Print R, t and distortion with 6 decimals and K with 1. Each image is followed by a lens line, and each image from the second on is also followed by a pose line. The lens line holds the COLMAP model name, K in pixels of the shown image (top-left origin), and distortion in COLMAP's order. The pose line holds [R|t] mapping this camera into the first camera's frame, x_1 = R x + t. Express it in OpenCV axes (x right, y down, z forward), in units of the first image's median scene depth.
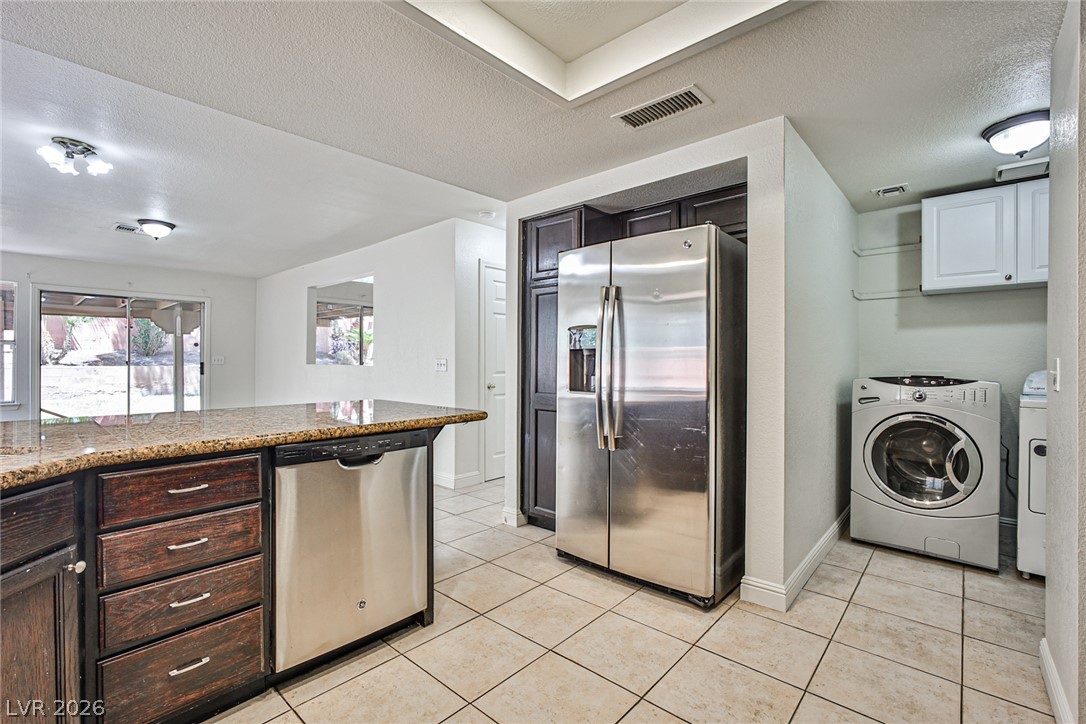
lens RADIAL K [[491.0, 0, 541.5], [0, 491.0, 359.0], [0, 0, 1]] dist [-0.029655, 0.010627]
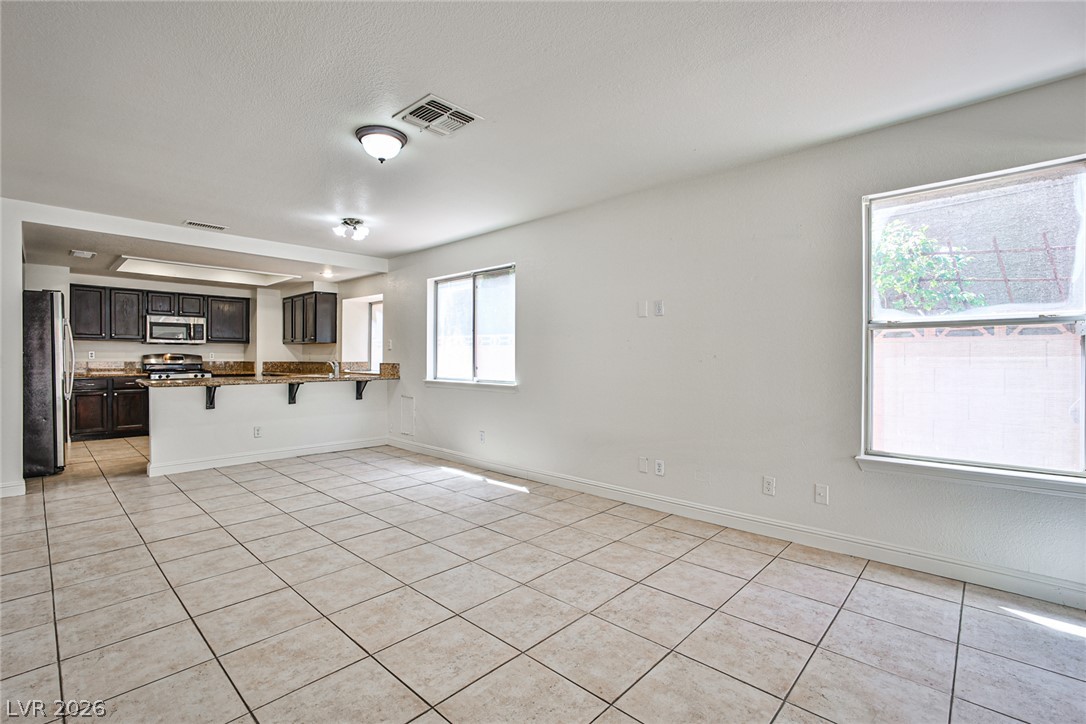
lens RADIAL K [[491.0, 0, 549.2], [0, 491.0, 364.2], [0, 0, 1]] dist [-0.029655, 0.010627]
pose [[-0.999938, -0.007854, 0.007852, -1.642349], [-0.007759, 0.999897, 0.012059, -0.001475], [-0.007946, 0.011997, -0.999896, 2.613734]]
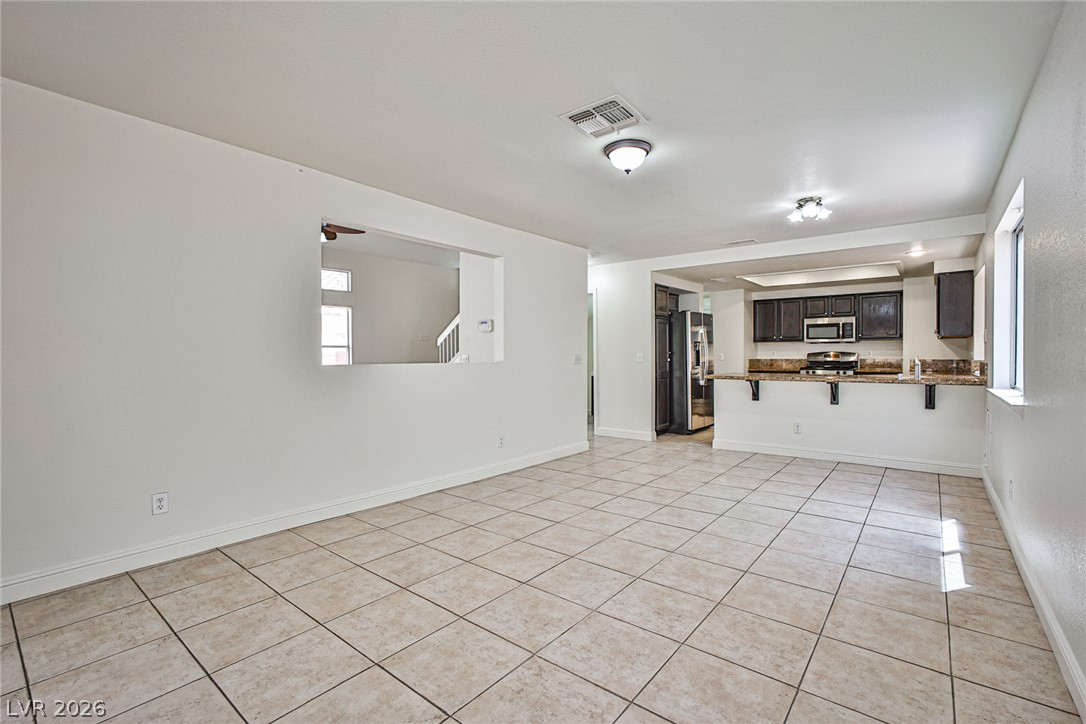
lens RADIAL K [[487.7, 0, 537.1], [0, 487.7, 361.5], [0, 0, 1]] dist [-0.031321, 0.009055]
pose [[-0.050044, -0.015434, 0.998628, -2.347679], [0.002467, 0.999876, 0.015577, -0.002619], [-0.998744, 0.003243, -0.050000, 1.870225]]
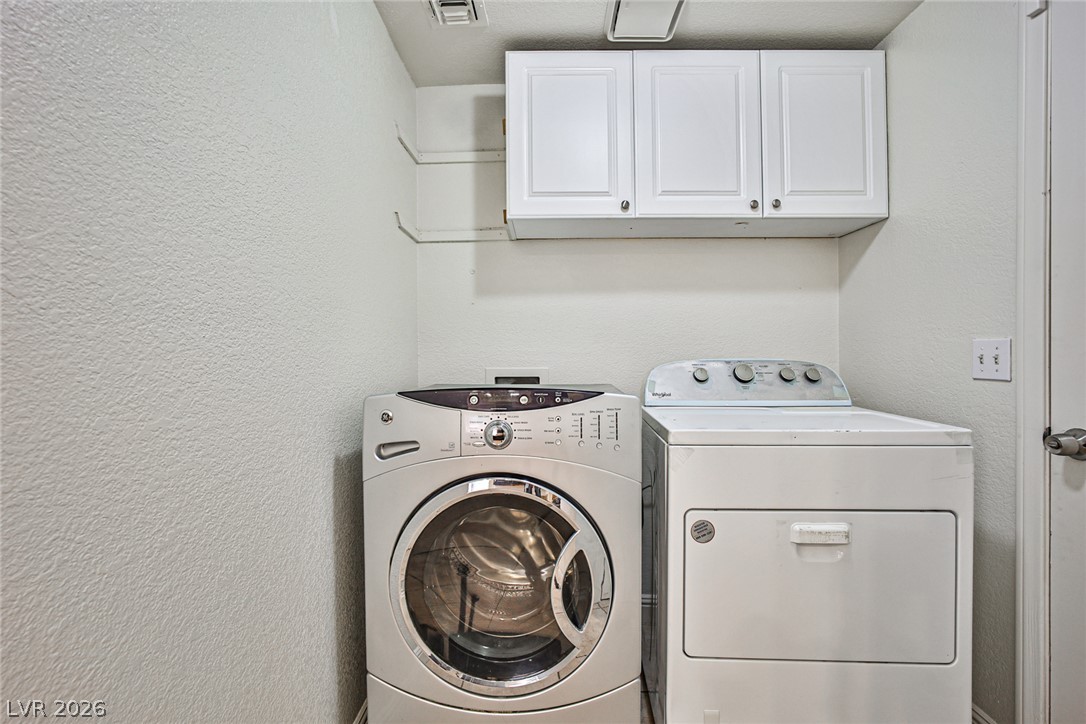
lens RADIAL K [[491.0, 0, 552.8], [0, 491.0, 356.3], [0, 0, 1]] dist [-0.029655, 0.010627]
pose [[0.741083, -0.015359, 0.671238, 0.529899], [0.010928, 0.999882, 0.010814, 0.005639], [-0.671324, -0.000679, 0.741163, 0.651849]]
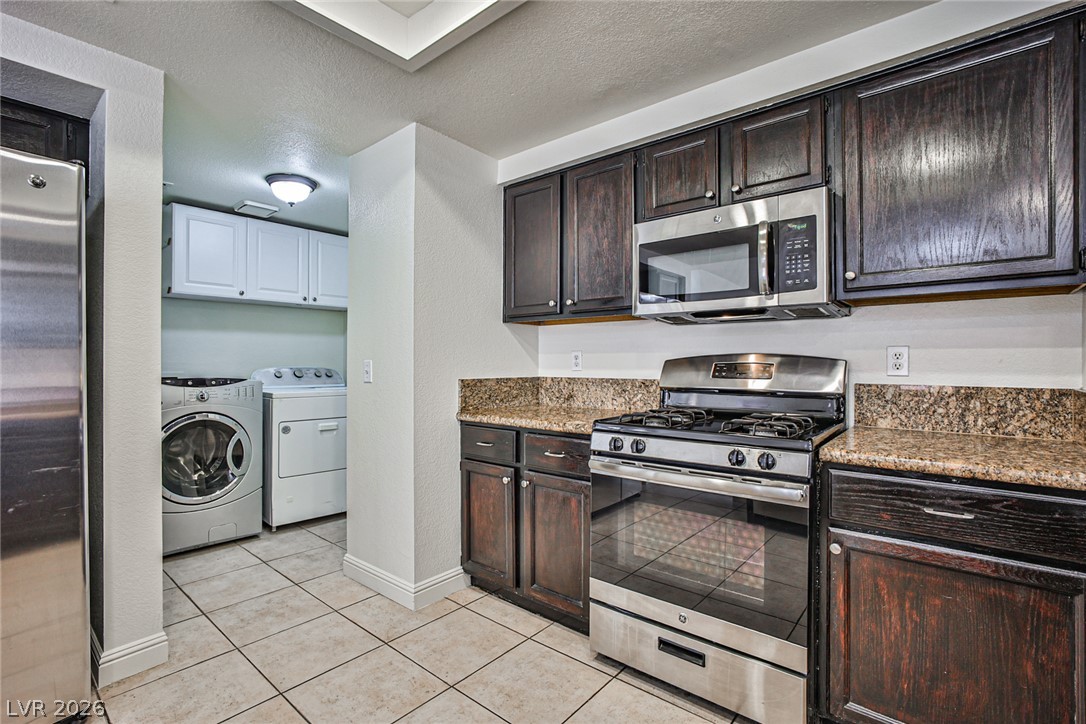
lens RADIAL K [[491.0, 0, 543.6], [0, 491.0, 357.1], [0, 0, 1]] dist [-0.029655, 0.010627]
pose [[-0.027114, 0.004107, 0.999624, -0.284201], [0.000615, 0.999991, -0.004092, -0.003734], [-0.999632, 0.000504, -0.027116, 0.289428]]
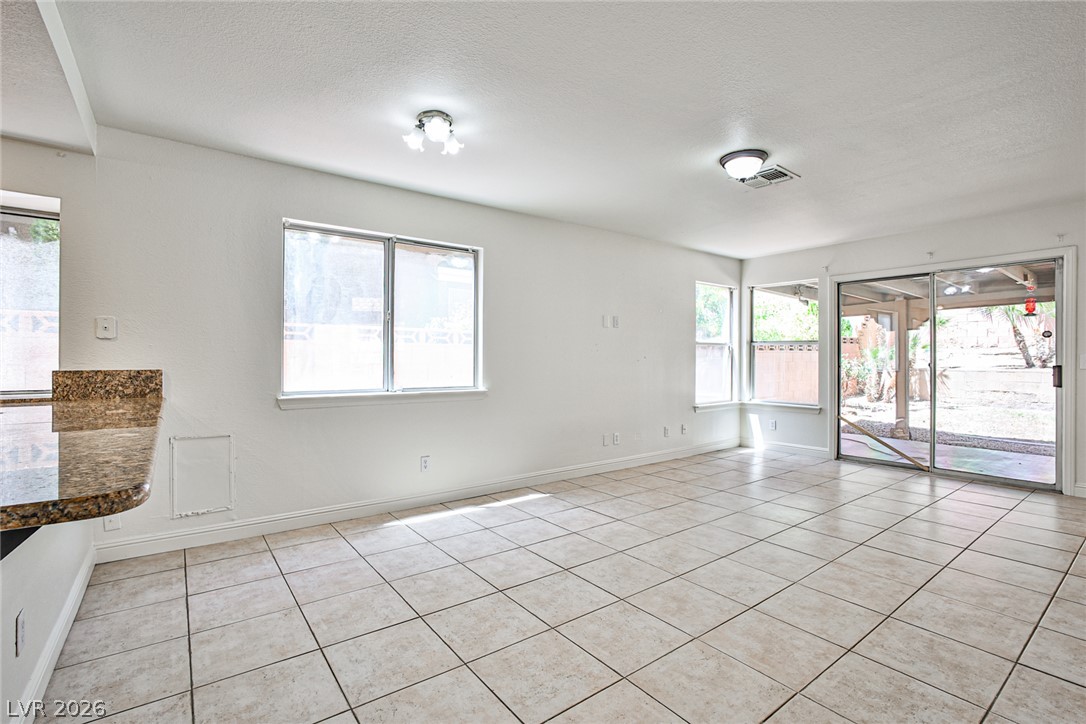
lens RADIAL K [[487.7, 0, 540.5], [0, 487.7, 360.5], [0, 0, 1]] dist [-0.031321, 0.009055]
pose [[-0.196433, -0.004135, -0.980508, -0.126116], [-0.000589, 0.999991, -0.004099, 0.011133], [0.980517, -0.000228, -0.196434, 1.381823]]
